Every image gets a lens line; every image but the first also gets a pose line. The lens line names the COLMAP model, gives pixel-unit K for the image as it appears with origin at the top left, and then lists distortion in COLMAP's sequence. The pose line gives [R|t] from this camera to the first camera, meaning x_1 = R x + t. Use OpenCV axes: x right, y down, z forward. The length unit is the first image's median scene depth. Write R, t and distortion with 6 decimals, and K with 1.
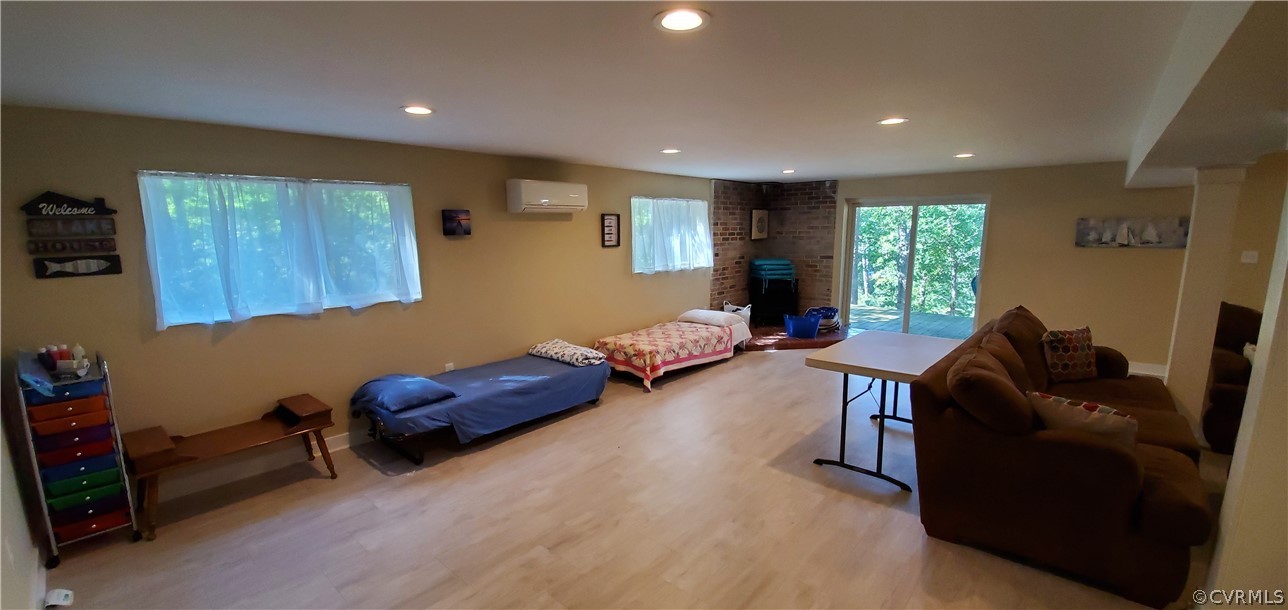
lens RADIAL K [[508.8, 0, 631.2], [0, 508.8, 303.6], [0, 0, 1]] dist [-0.007989, -0.009736]
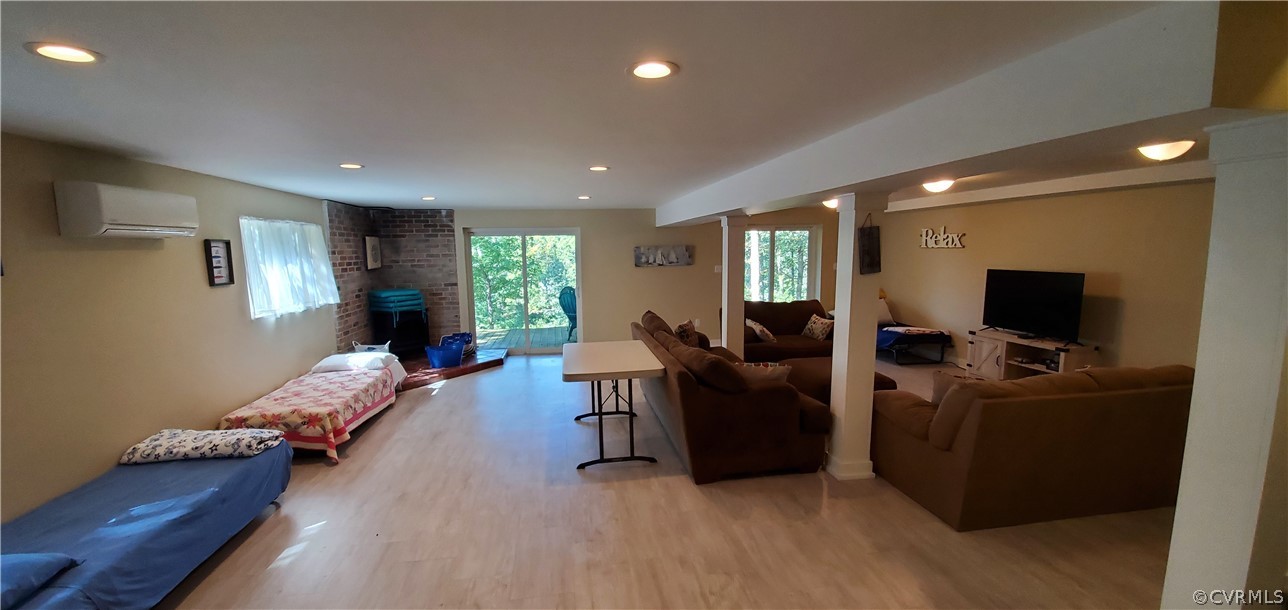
lens RADIAL K [[508.8, 0, 633.9], [0, 508.8, 305.2], [0, 0, 1]] dist [-0.007989, -0.009736]
pose [[0.625602, -0.083896, 0.775619, -0.244386], [0.122139, 0.992474, 0.008836, -0.020221], [-0.770522, 0.089206, 0.631140, 0.114144]]
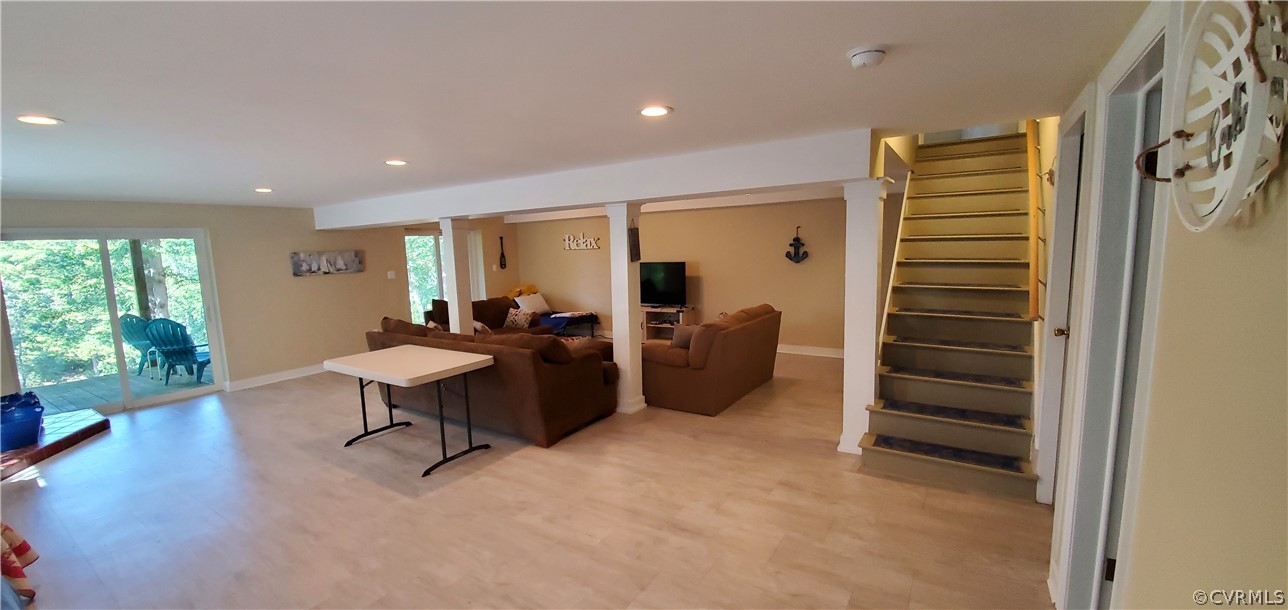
lens RADIAL K [[508.8, 0, 634.8], [0, 508.8, 312.4], [0, 0, 1]] dist [-0.007989, -0.009736]
pose [[-0.159981, -0.106550, 0.981353, -0.443288], [0.178055, 0.974736, 0.134858, -0.050279], [-0.970929, 0.196310, -0.136968, 0.414480]]
